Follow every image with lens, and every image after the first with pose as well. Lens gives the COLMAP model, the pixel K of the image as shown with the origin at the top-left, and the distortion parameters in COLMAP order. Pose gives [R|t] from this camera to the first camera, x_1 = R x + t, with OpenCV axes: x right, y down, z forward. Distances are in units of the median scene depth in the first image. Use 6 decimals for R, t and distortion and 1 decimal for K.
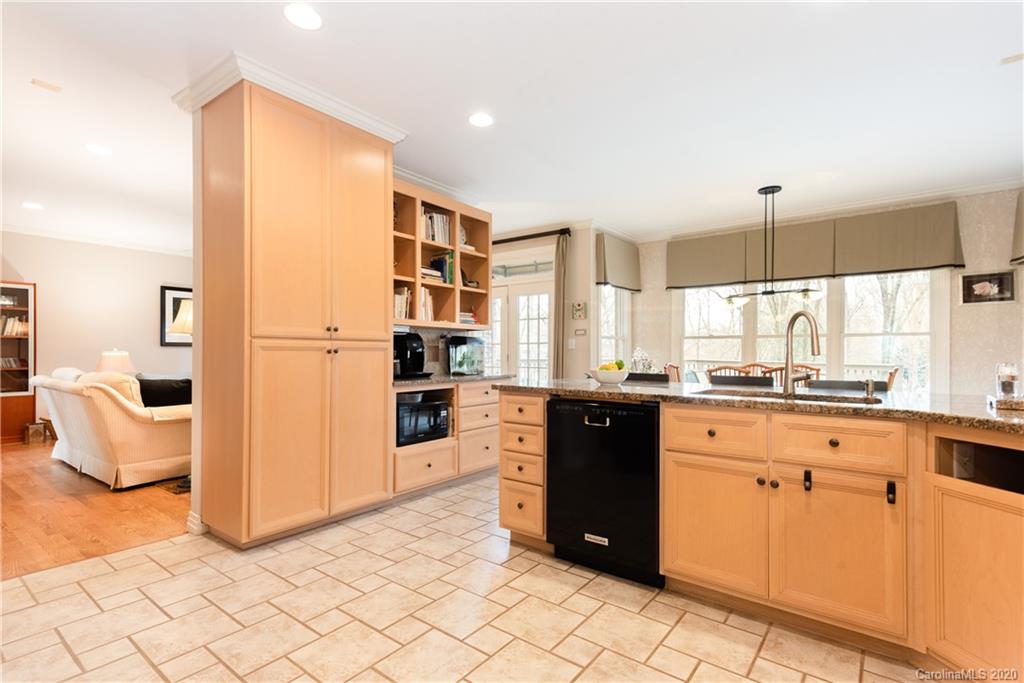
lens RADIAL K [[483.6, 0, 512.0], [0, 483.6, 348.5], [0, 0, 1]] dist [0.002328, 0.000284]
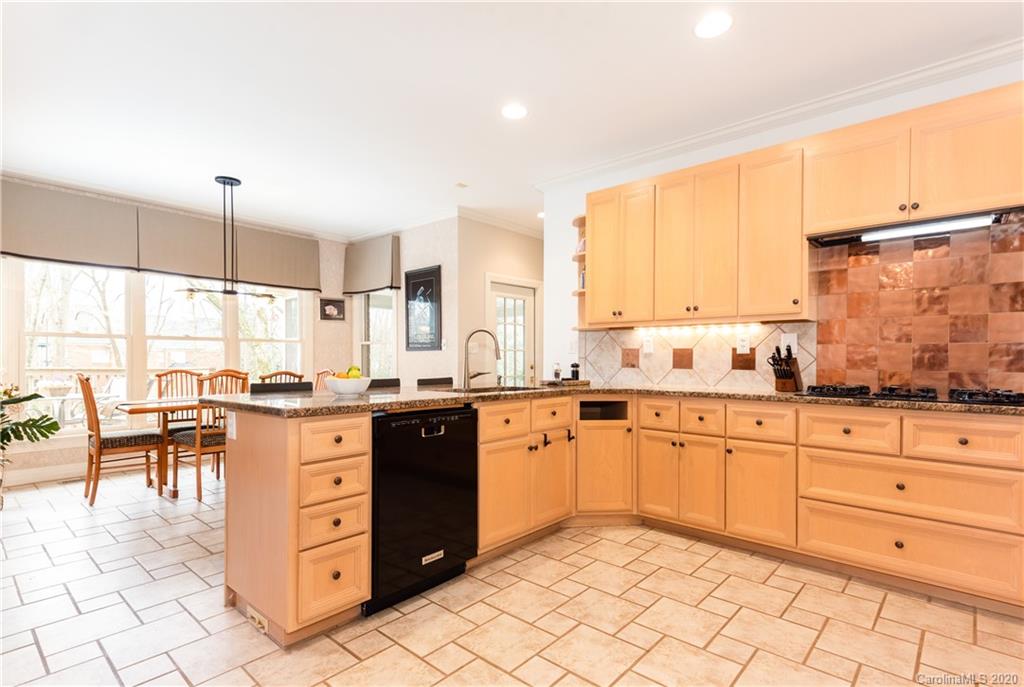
lens RADIAL K [[500.1, 0, 513.0], [0, 500.1, 358.6], [0, 0, 1]] dist [0.015110, 0.000090]
pose [[0.061389, -0.003102, 0.998109, -0.691480], [-0.010676, 0.999936, 0.003764, 0.003188], [-0.998057, -0.010887, 0.061352, 0.692830]]
